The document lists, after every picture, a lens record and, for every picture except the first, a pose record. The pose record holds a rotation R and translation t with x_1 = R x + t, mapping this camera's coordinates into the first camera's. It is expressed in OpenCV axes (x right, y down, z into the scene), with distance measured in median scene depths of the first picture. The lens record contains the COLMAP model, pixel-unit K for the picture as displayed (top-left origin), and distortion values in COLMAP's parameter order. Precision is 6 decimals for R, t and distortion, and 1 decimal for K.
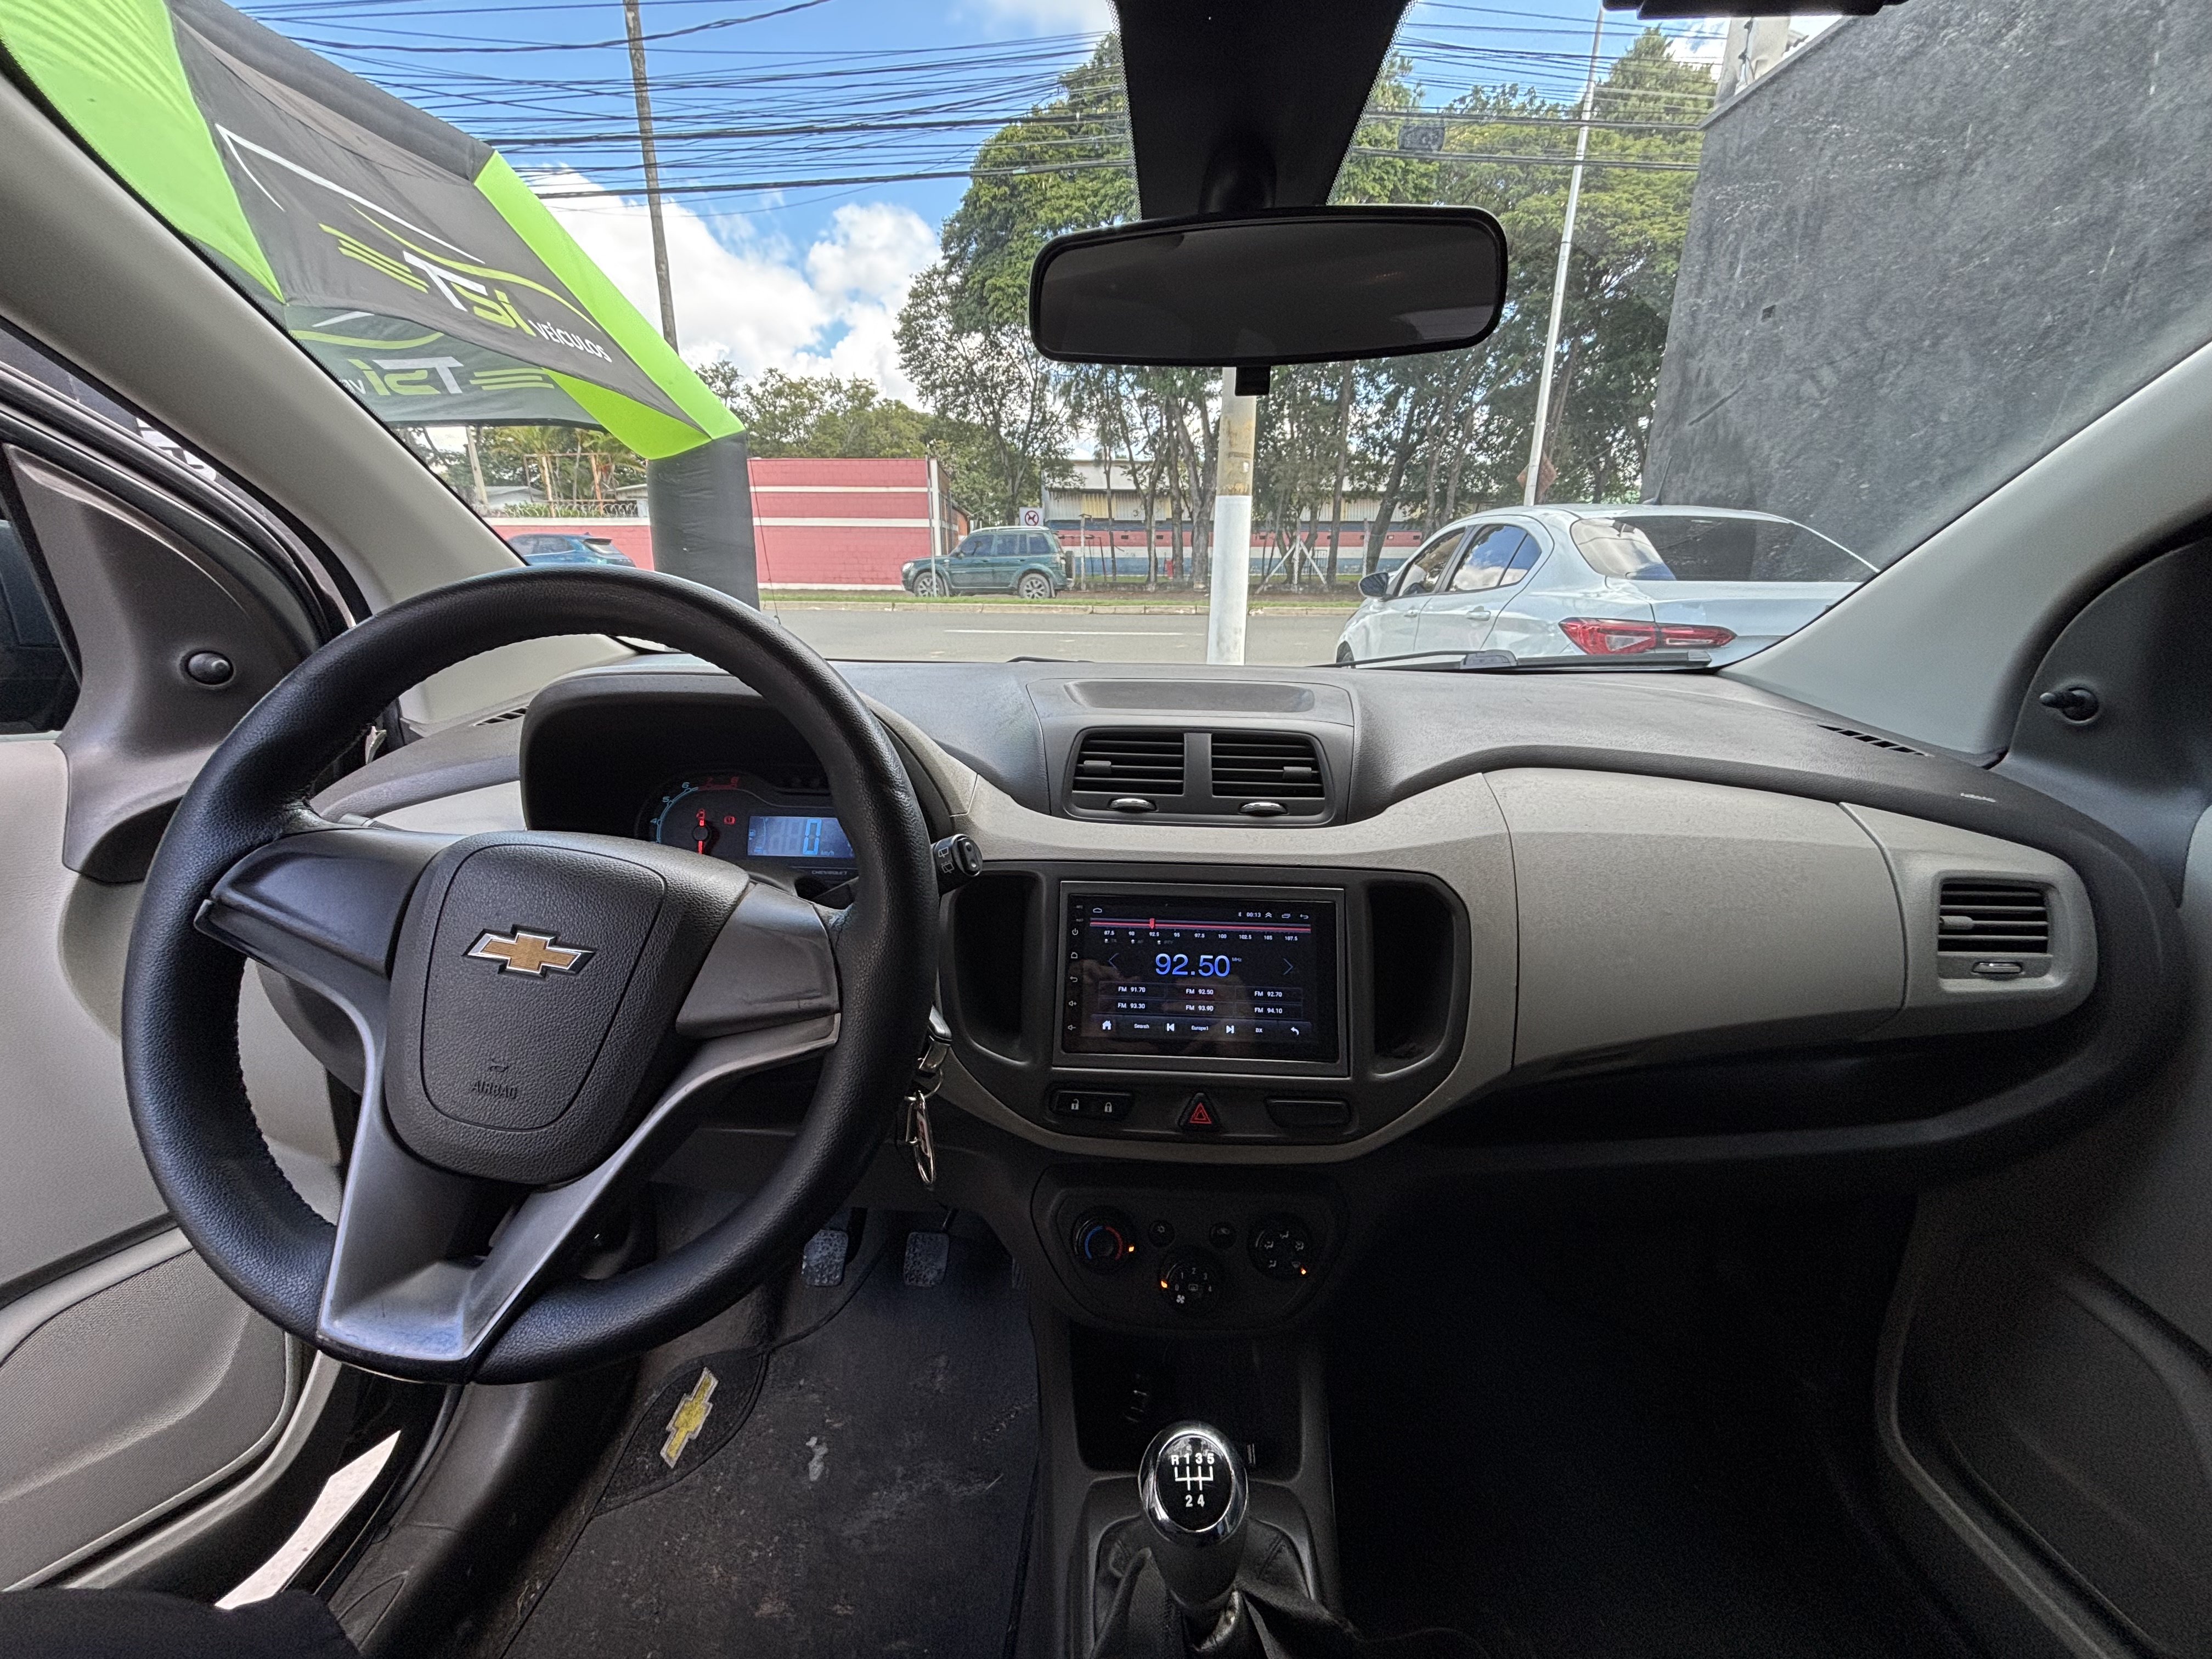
lens RADIAL K [[902.6, 0, 1106.0], [0, 902.6, 829.5], [0, 0, 1]] dist [-0.008159, -0.000338]
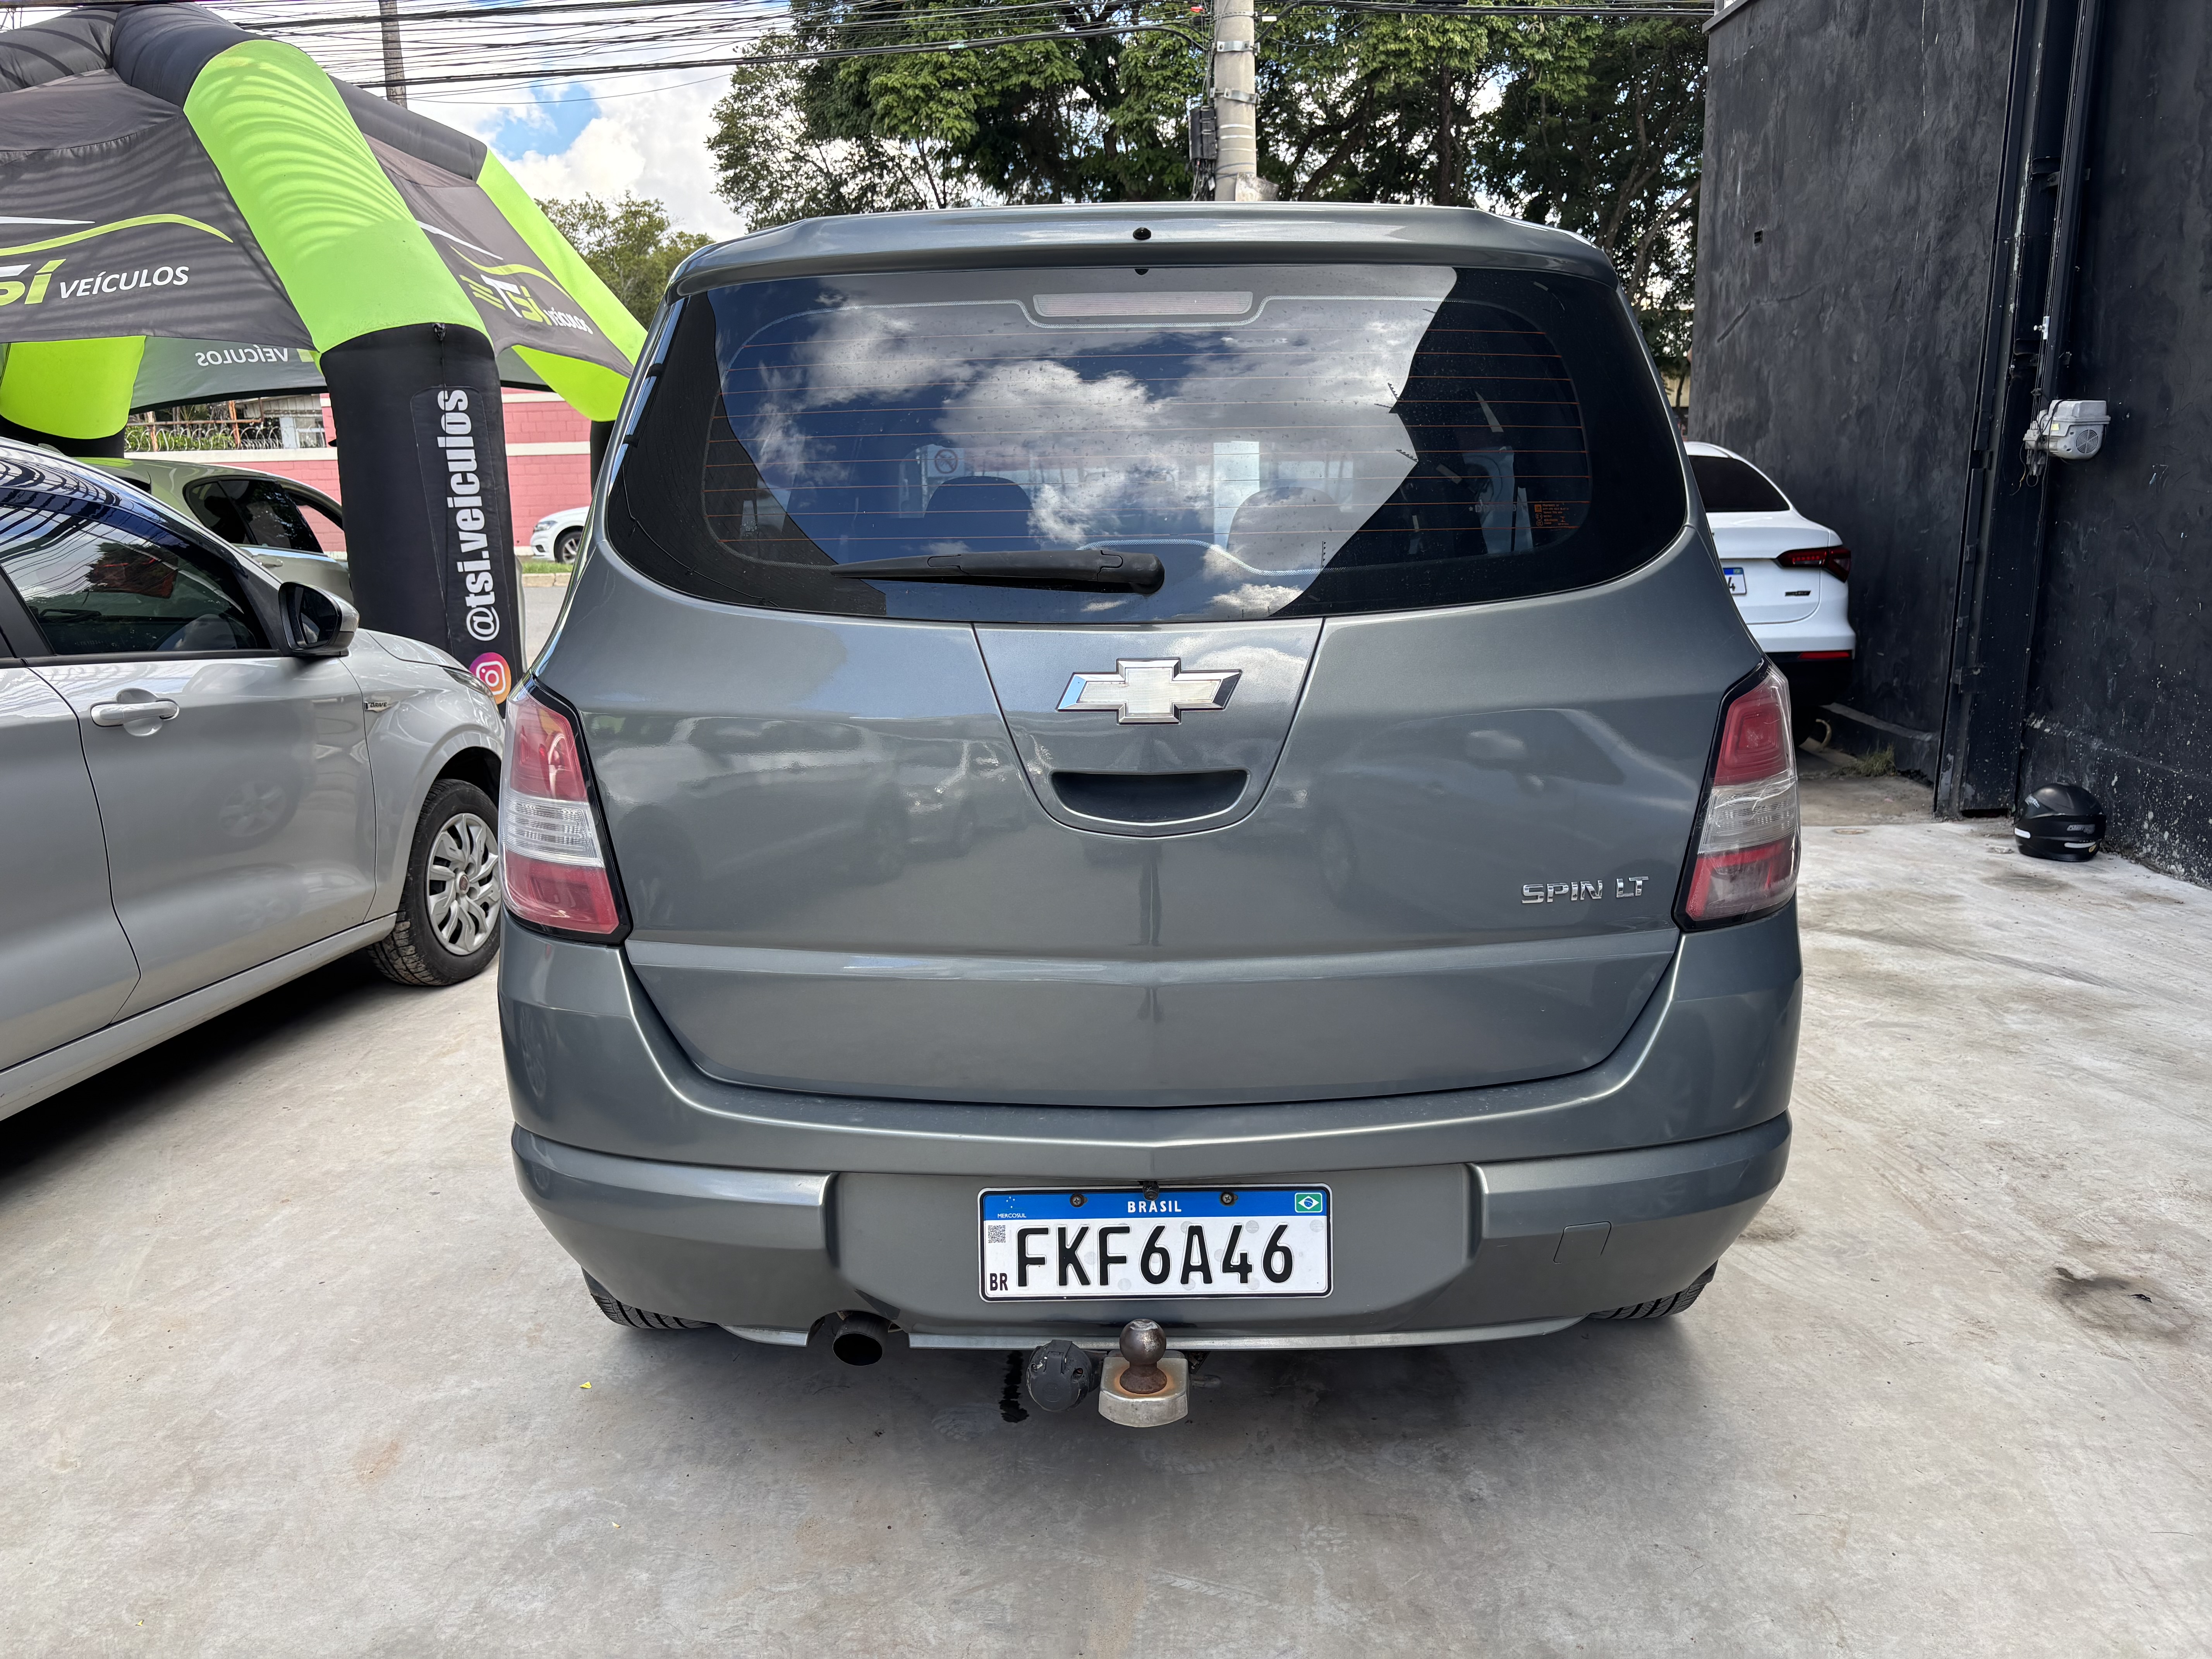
lens RADIAL K [[1660.7, 0, 1097.5], [0, 1660.7, 833.2], [0, 0, 1]] dist [0.077711, -0.108108]
pose [[0.999301, -0.034883, 0.013476, -0.003494], [0.035919, 0.995621, -0.086305, 0.027813], [-0.010406, 0.086728, 0.996178, -0.105811]]
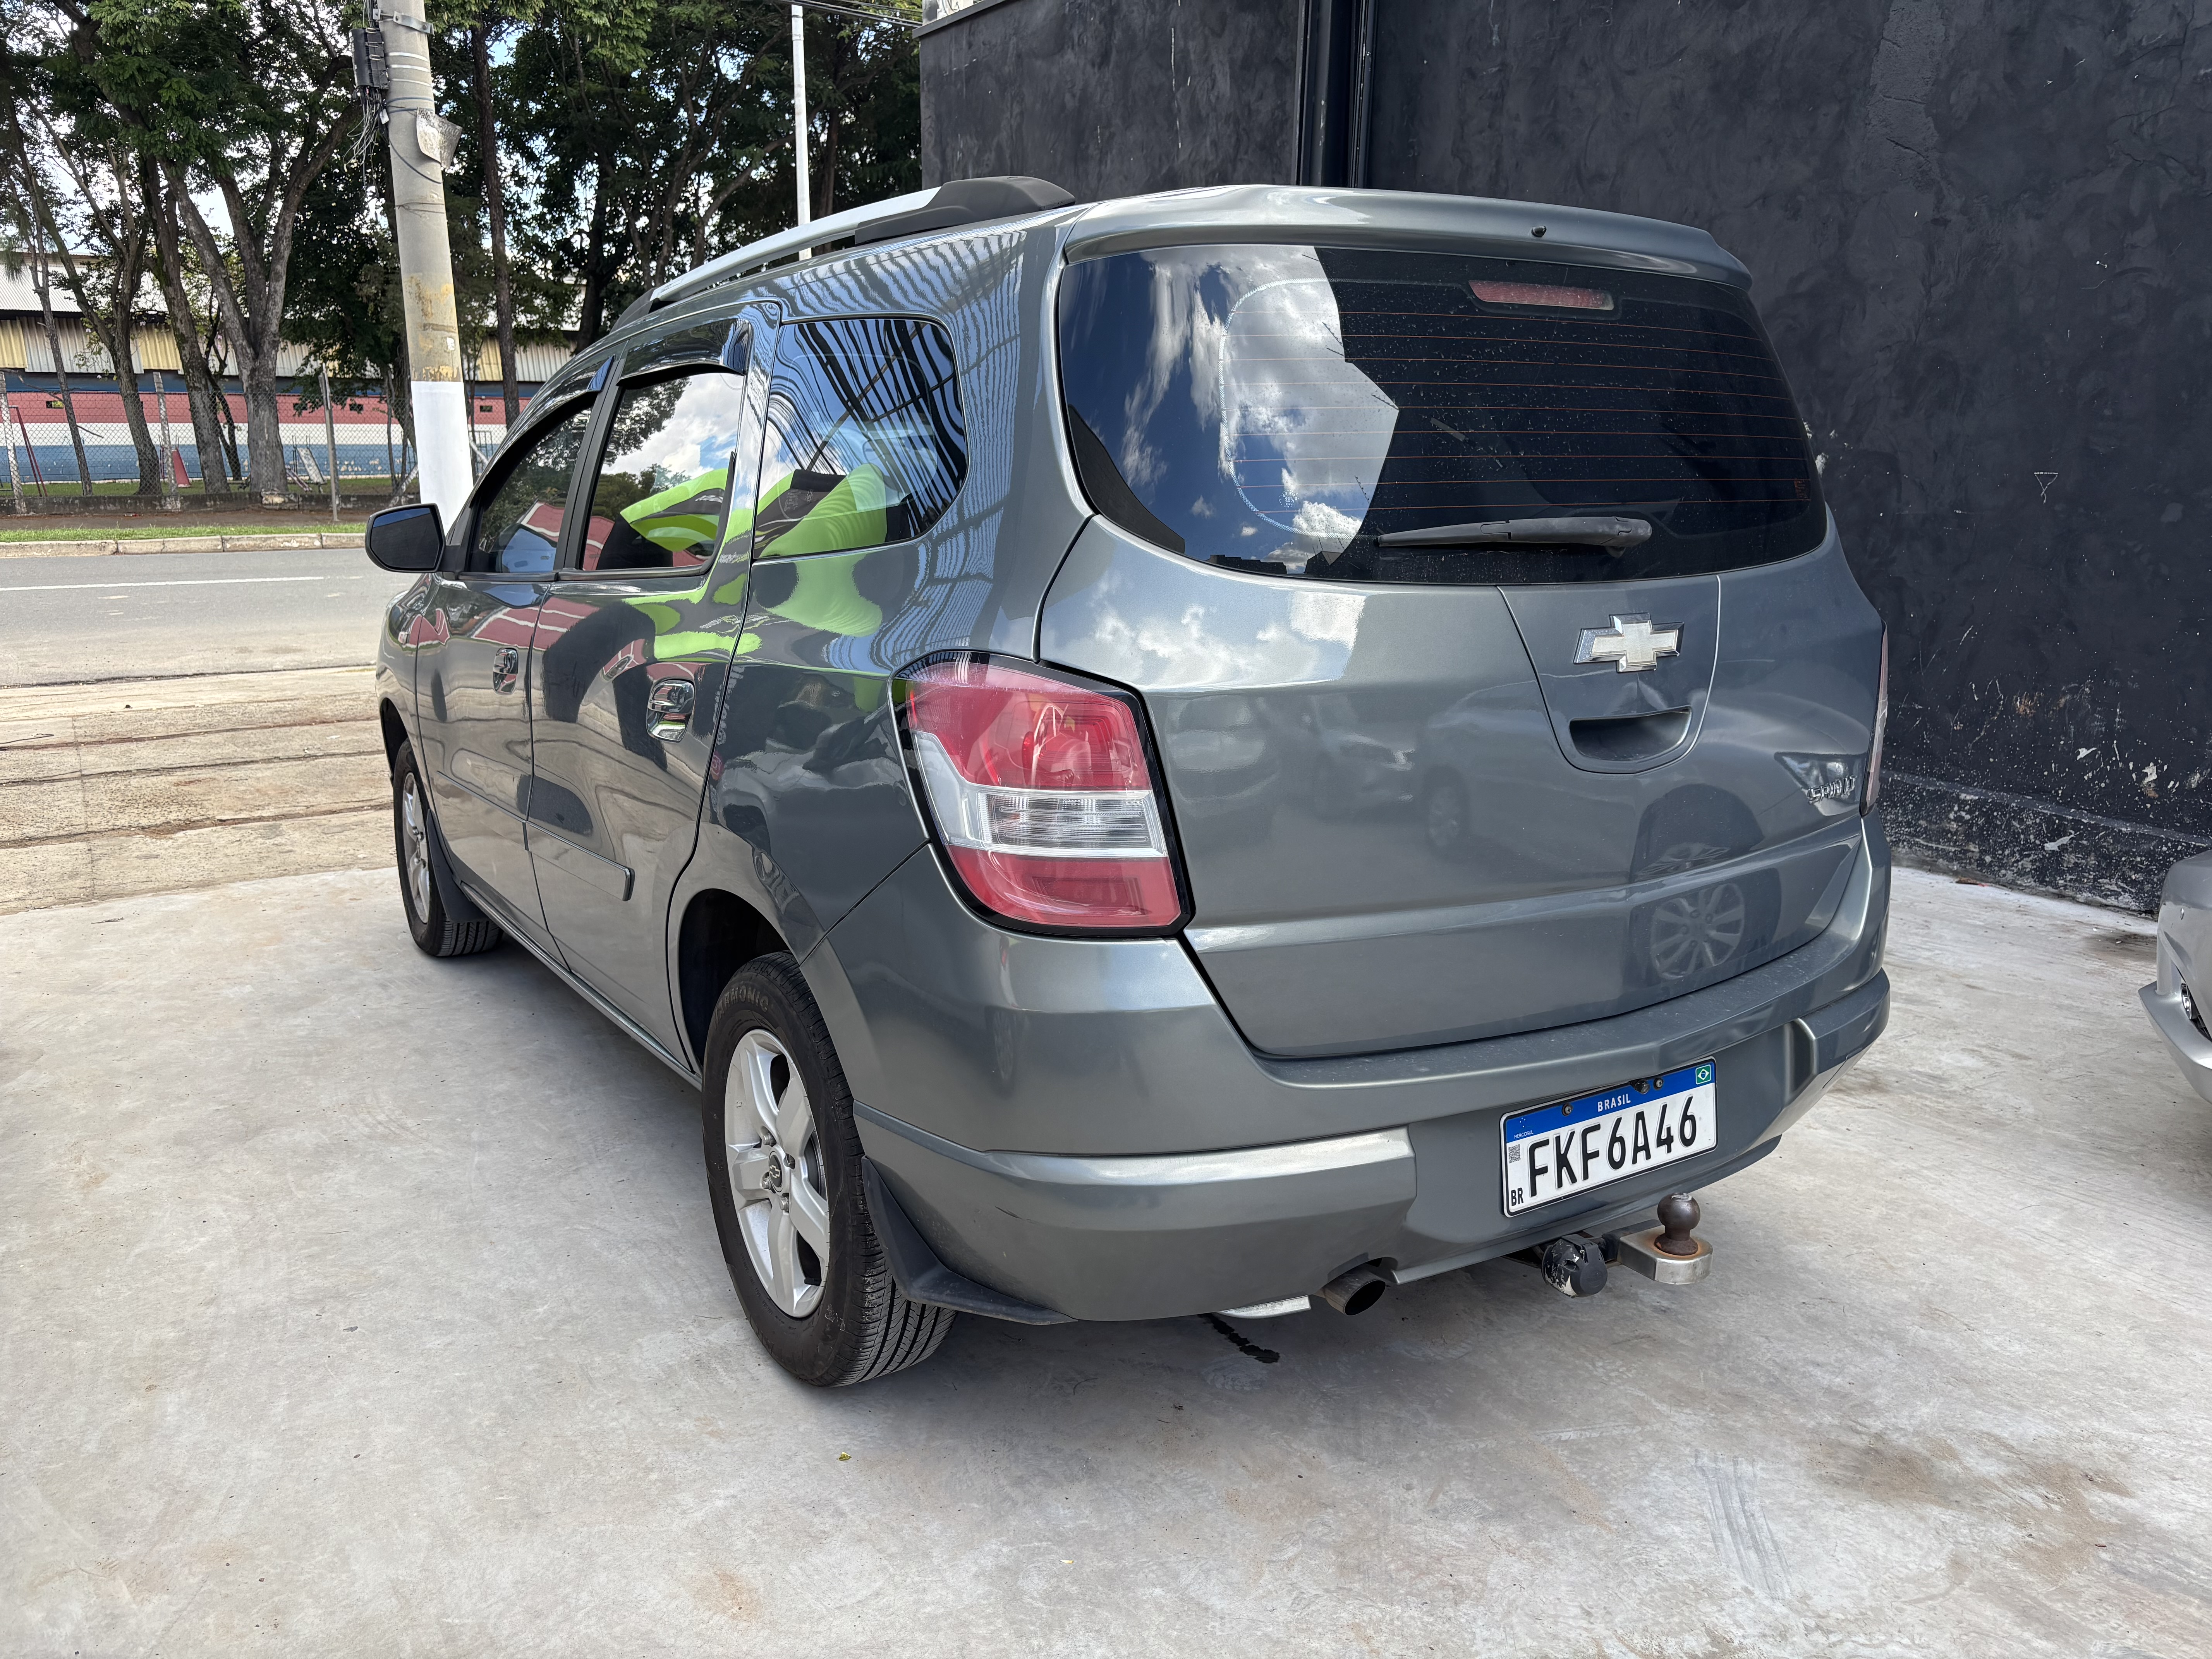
lens RADIAL K [[1676.7, 0, 1106.0], [0, 1676.7, 829.5], [0, 0, 1]] dist [0.005331, 0.009749]
pose [[0.831523, -0.131632, 0.539668, -0.044943], [0.165771, 0.986052, -0.014911, 0.023647], [-0.530178, 0.101860, 0.841746, -0.094745]]
